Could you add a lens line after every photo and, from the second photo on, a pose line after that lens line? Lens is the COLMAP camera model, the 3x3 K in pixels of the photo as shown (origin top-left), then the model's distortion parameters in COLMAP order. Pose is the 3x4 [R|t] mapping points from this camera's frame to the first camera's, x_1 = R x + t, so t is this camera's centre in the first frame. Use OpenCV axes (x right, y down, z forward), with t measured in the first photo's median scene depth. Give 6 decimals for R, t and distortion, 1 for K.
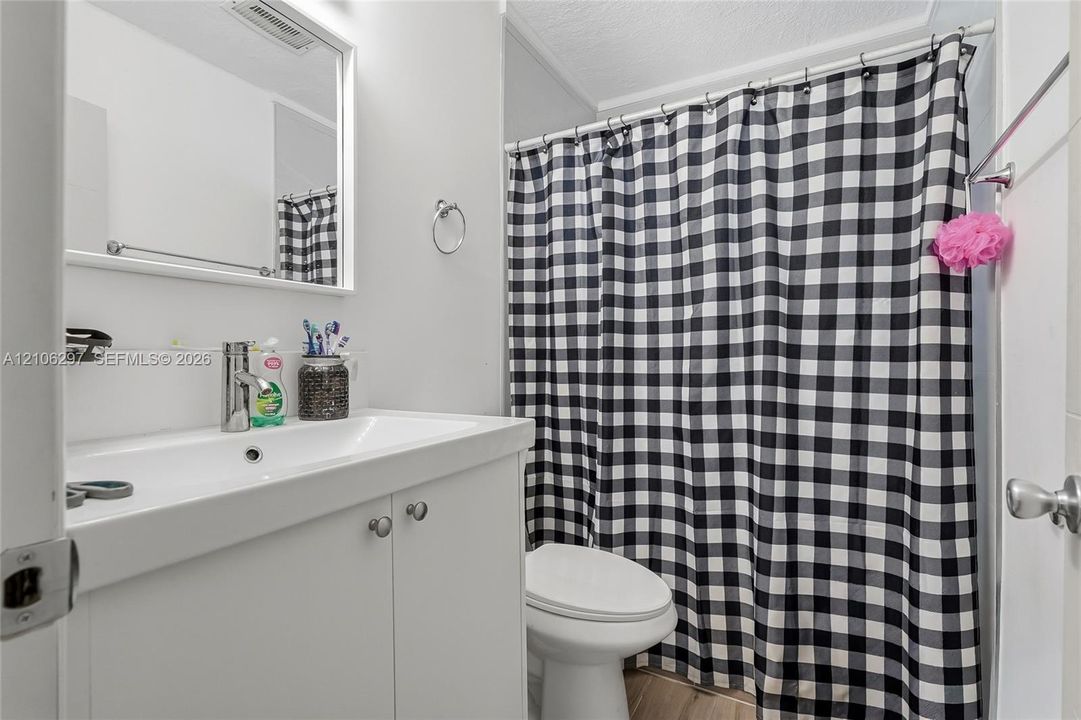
lens RADIAL K [[494.1, 0, 540.9], [0, 494.1, 358.9], [0, 0, 1]] dist [0.001447, -0.001106]
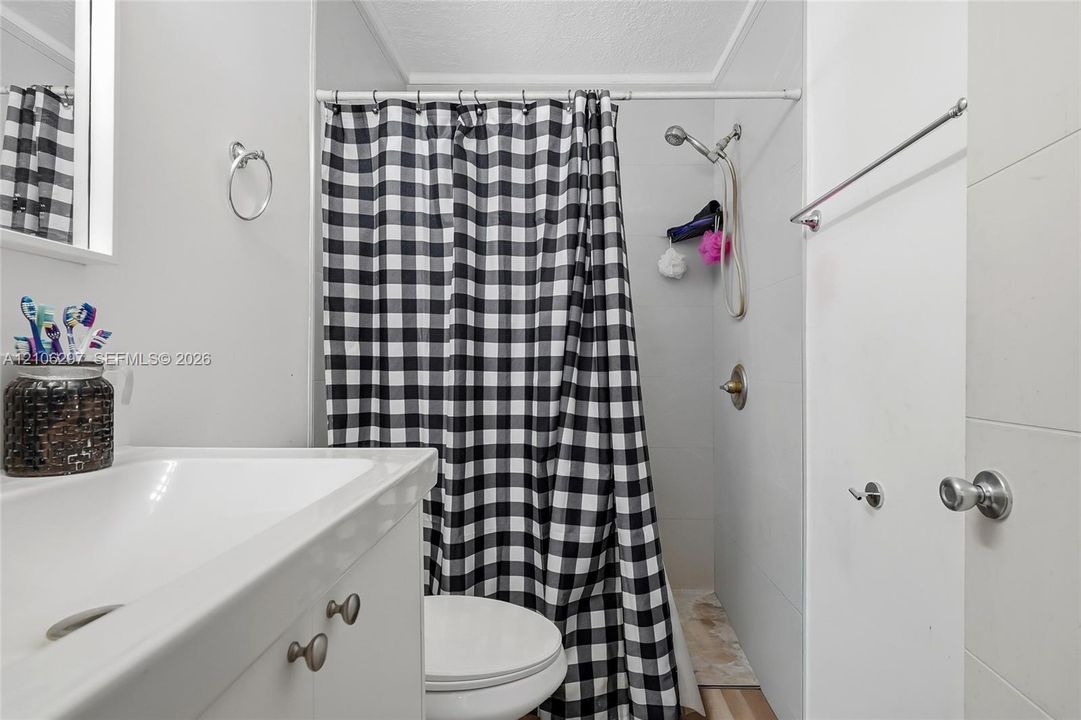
lens RADIAL K [[519.3, 0, 546.3], [0, 519.3, 366.5], [0, 0, 1]] dist [-0.010319, -0.000003]
pose [[0.874863, 0.009267, 0.484281, -0.164869], [-0.007546, 0.999956, -0.005504, -0.001536], [-0.484311, 0.001161, 0.874895, 0.137847]]
